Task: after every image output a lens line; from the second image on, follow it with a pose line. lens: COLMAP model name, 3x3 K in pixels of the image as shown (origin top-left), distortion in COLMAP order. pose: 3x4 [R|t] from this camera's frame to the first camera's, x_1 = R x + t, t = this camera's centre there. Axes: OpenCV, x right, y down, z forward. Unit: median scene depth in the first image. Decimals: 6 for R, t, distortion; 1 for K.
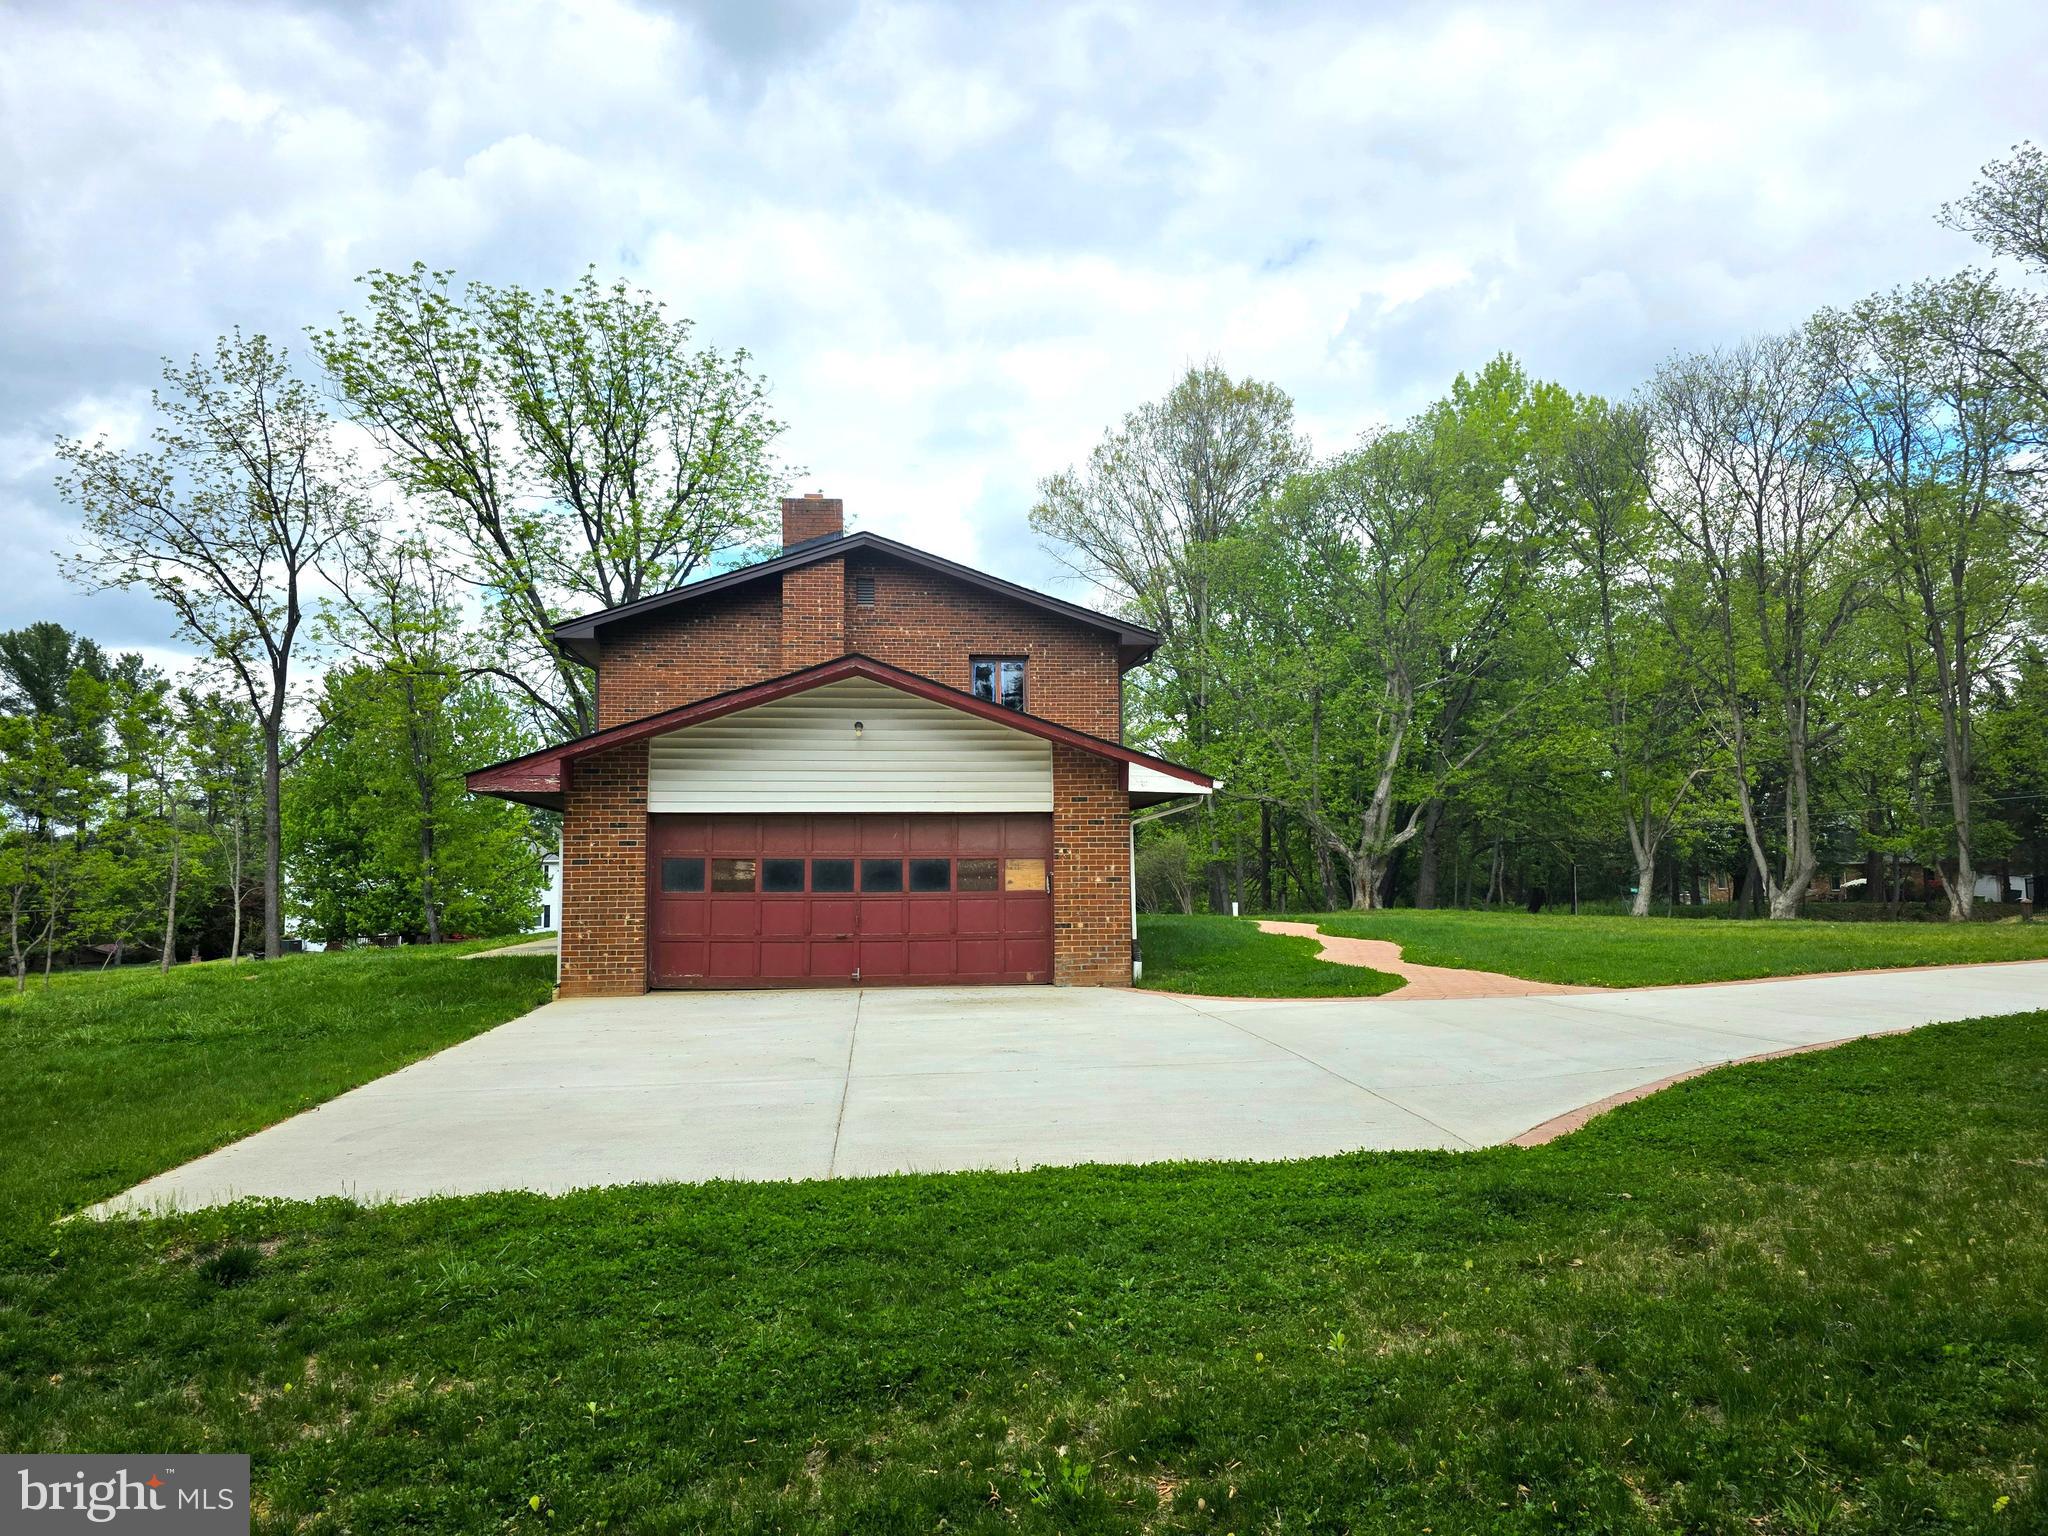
lens RADIAL K [[1357.3, 0, 1024.0], [0, 1357.3, 768.0], [0, 0, 1]] dist [0.069431, 0.000446]
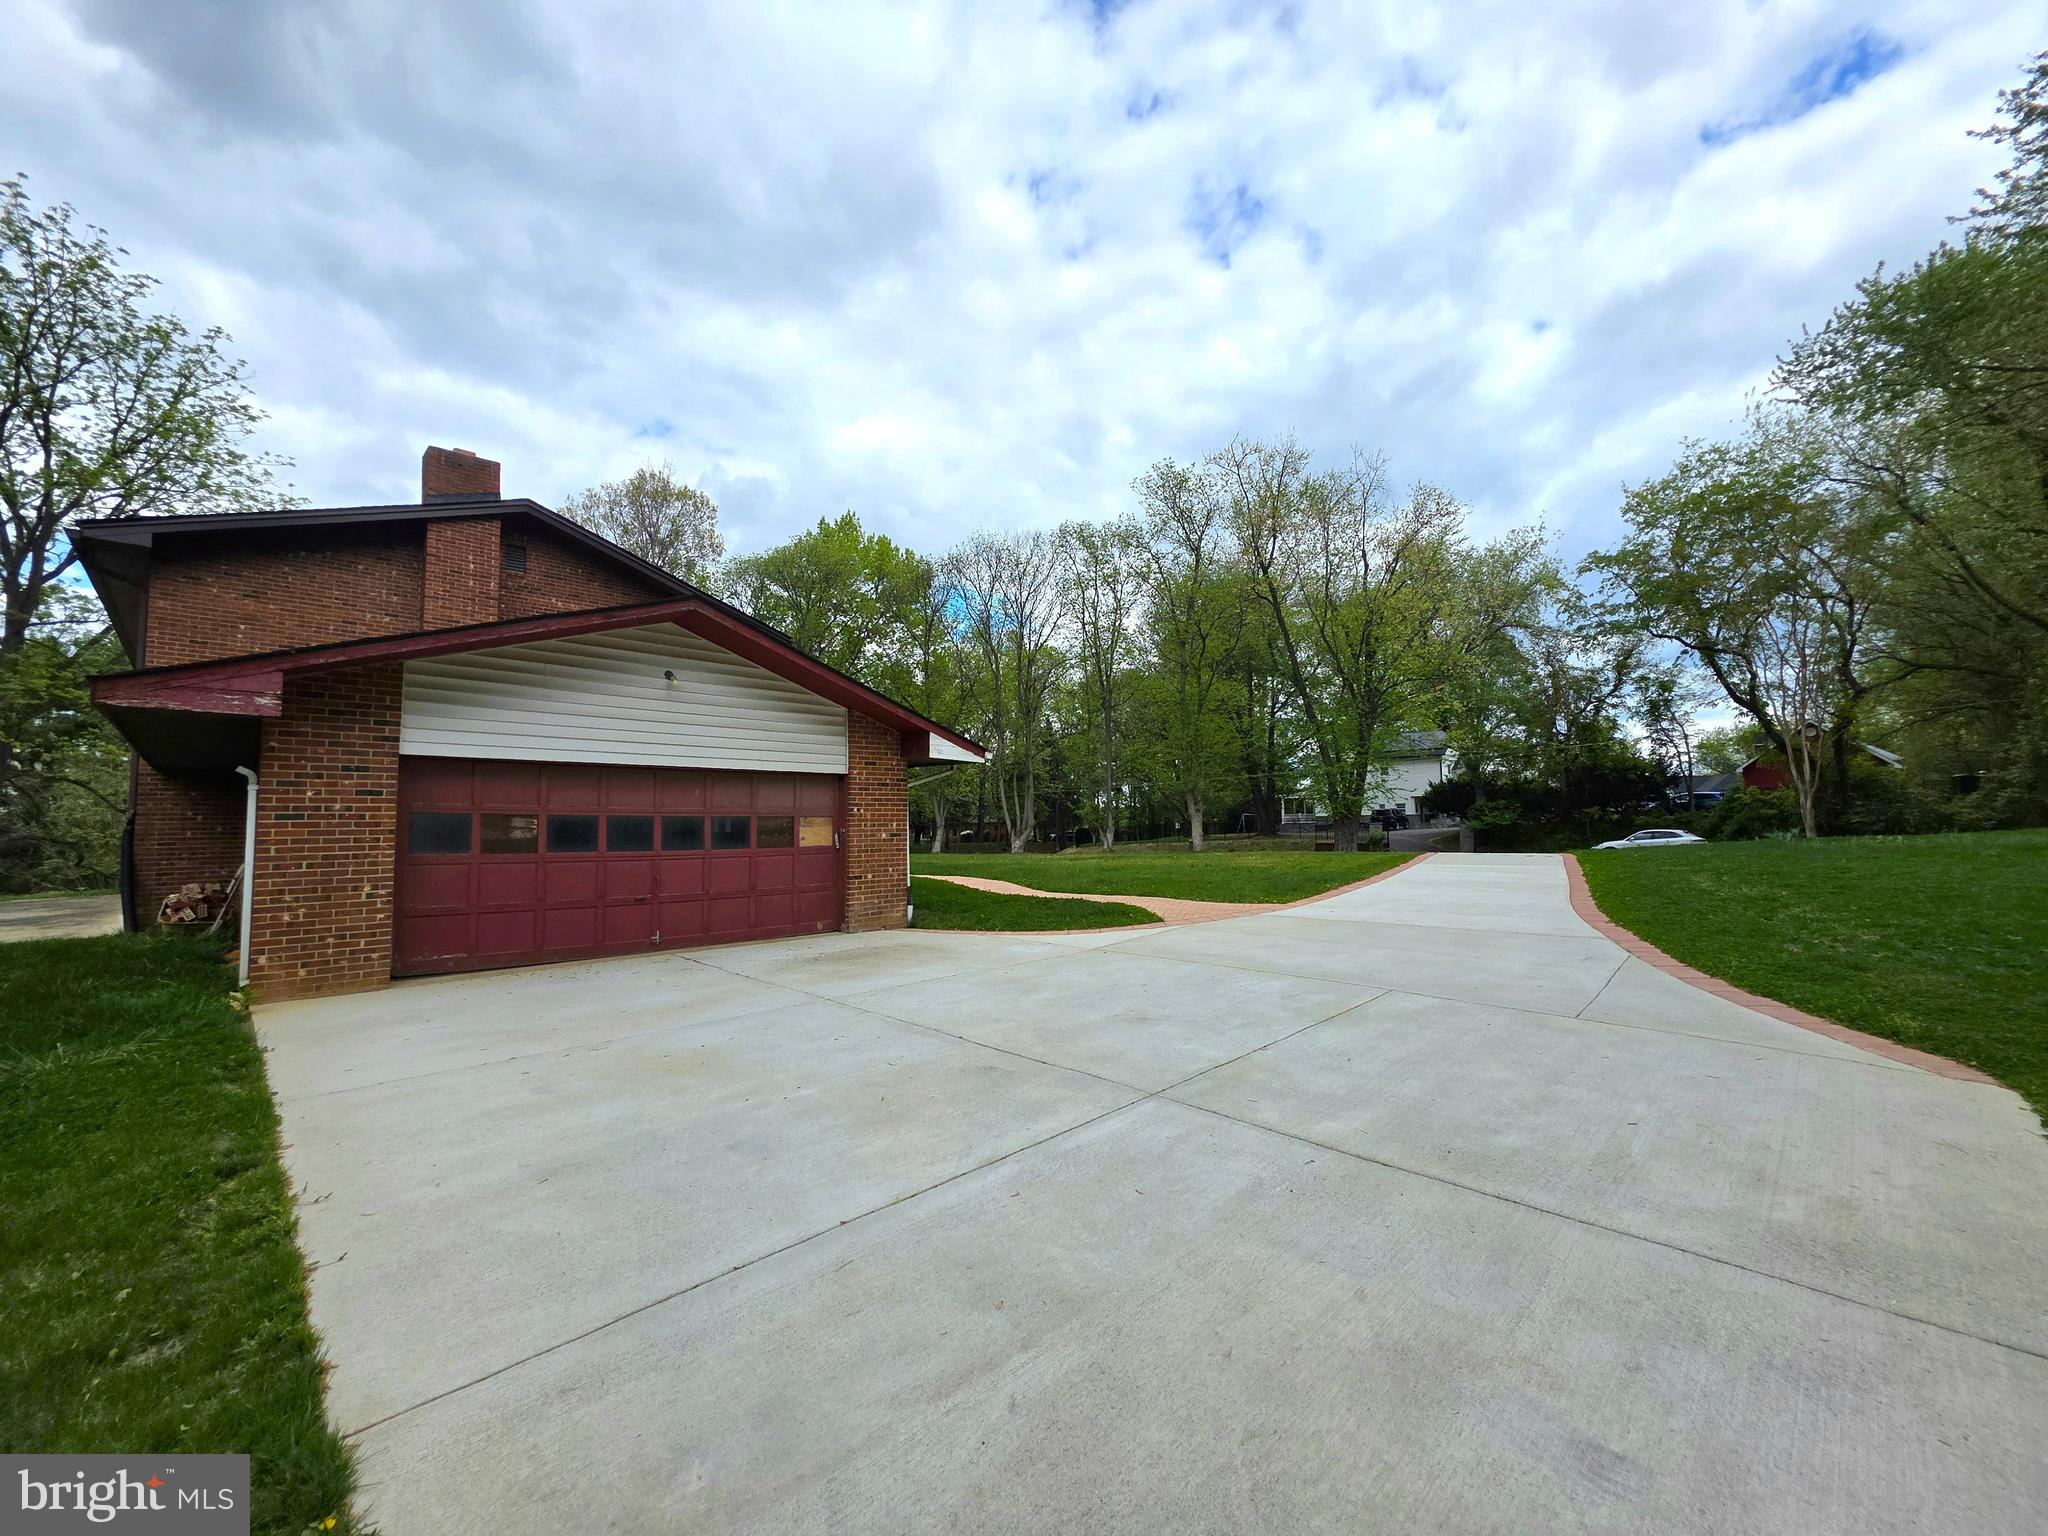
lens RADIAL K [[816.5, 0, 1024.0], [0, 816.5, 768.0], [0, 0, 1]] dist [0.002178, 0.000739]
pose [[0.790538, 0.042070, 0.610967, -0.267204], [-0.043089, 0.998986, -0.013034, 0.029877], [-0.610896, -0.016022, 0.791549, 0.389869]]
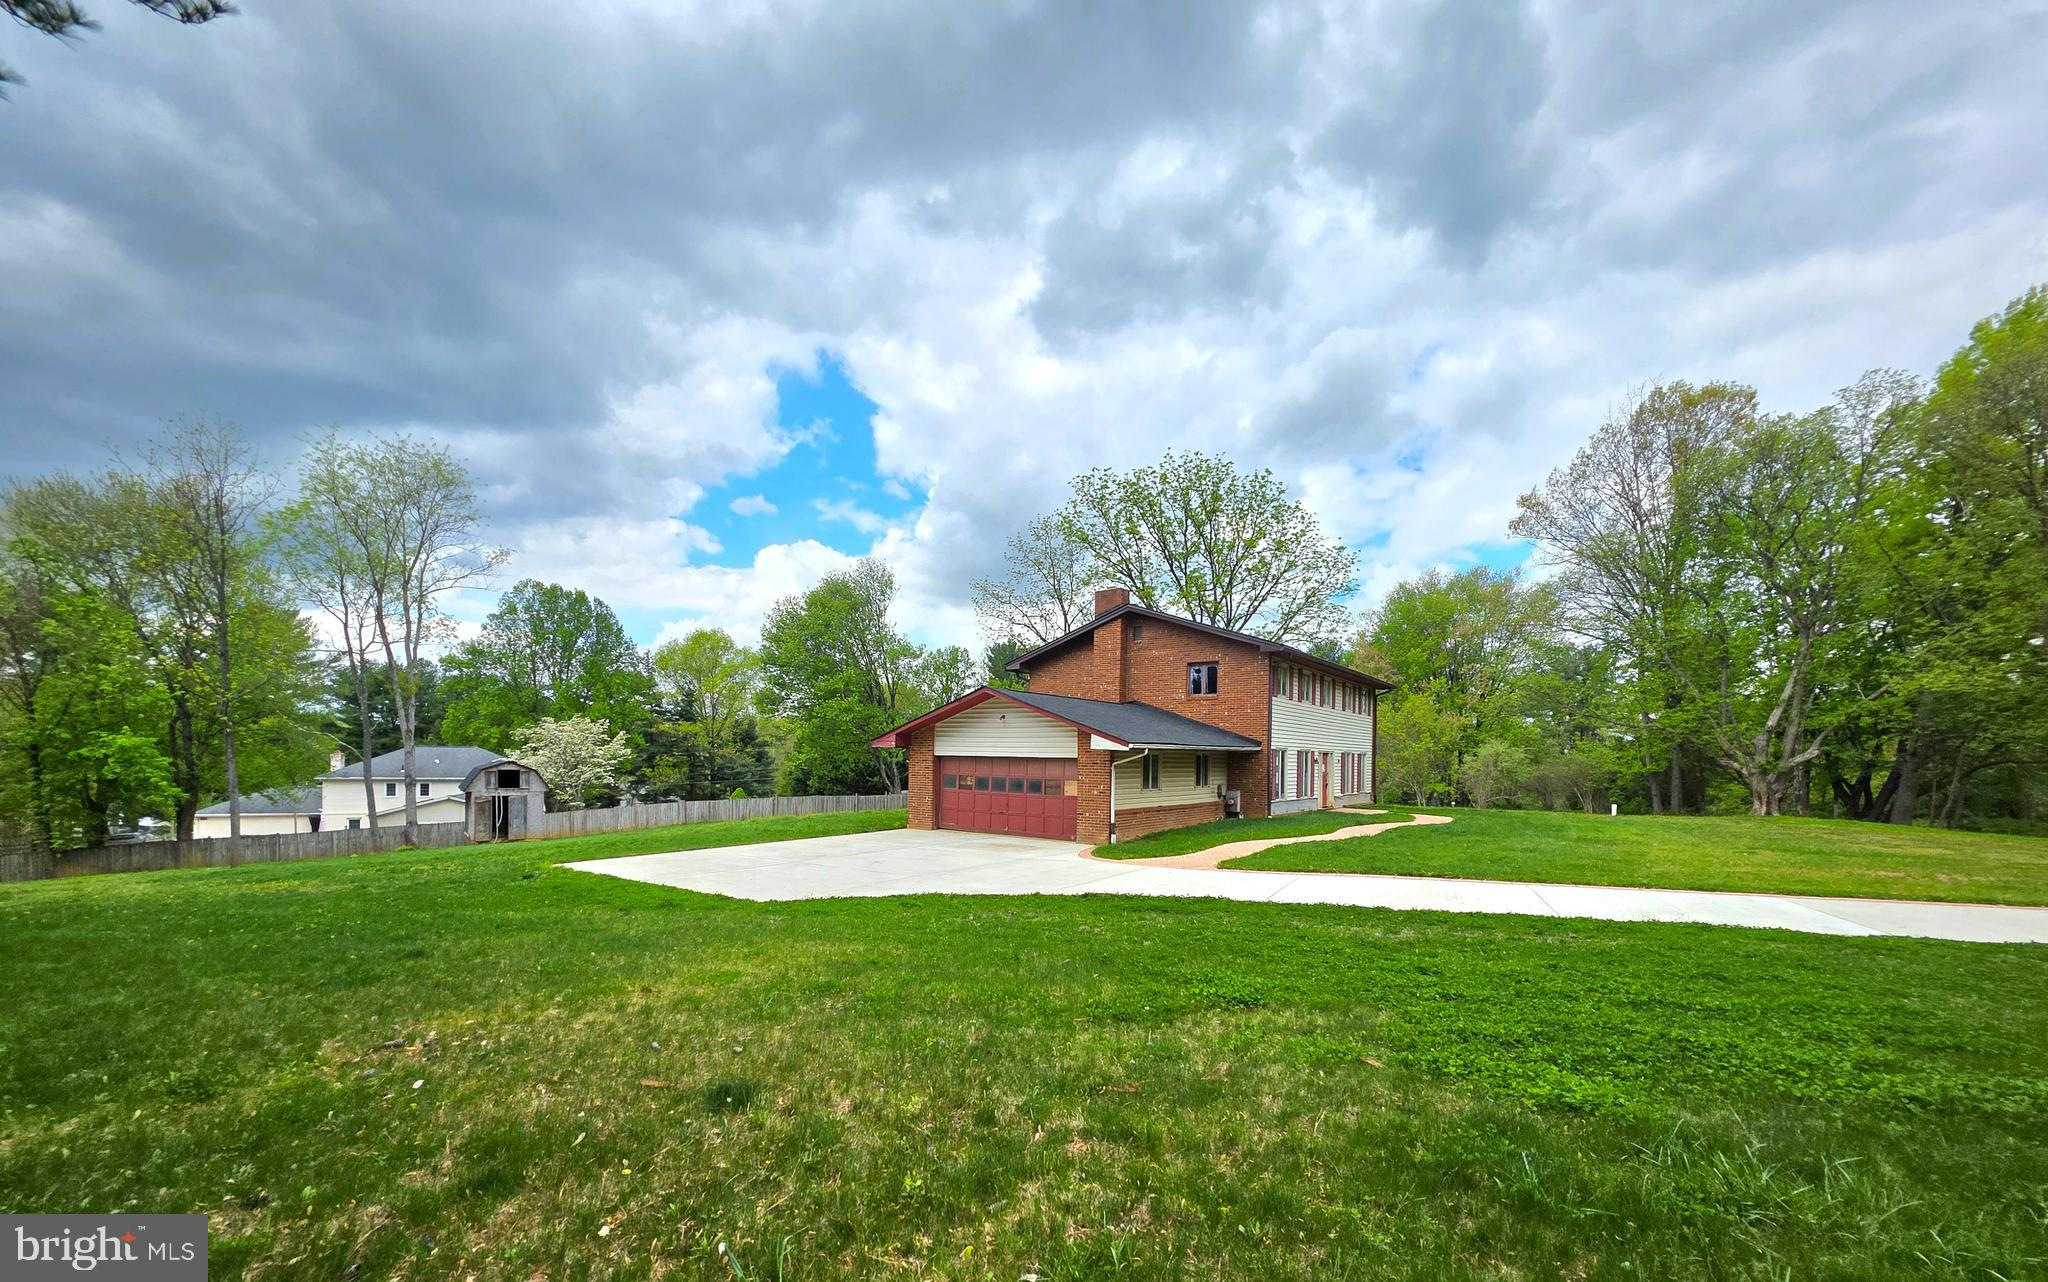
lens RADIAL K [[826.9, 0, 1024.0], [0, 826.9, 641.0], [0, 0, 1]] dist [-0.001694, -0.000128]
pose [[0.715323, -0.080424, -0.694150, 0.831647], [0.036432, 0.996296, -0.077888, -0.046628], [0.697843, 0.030426, 0.715604, 0.056665]]
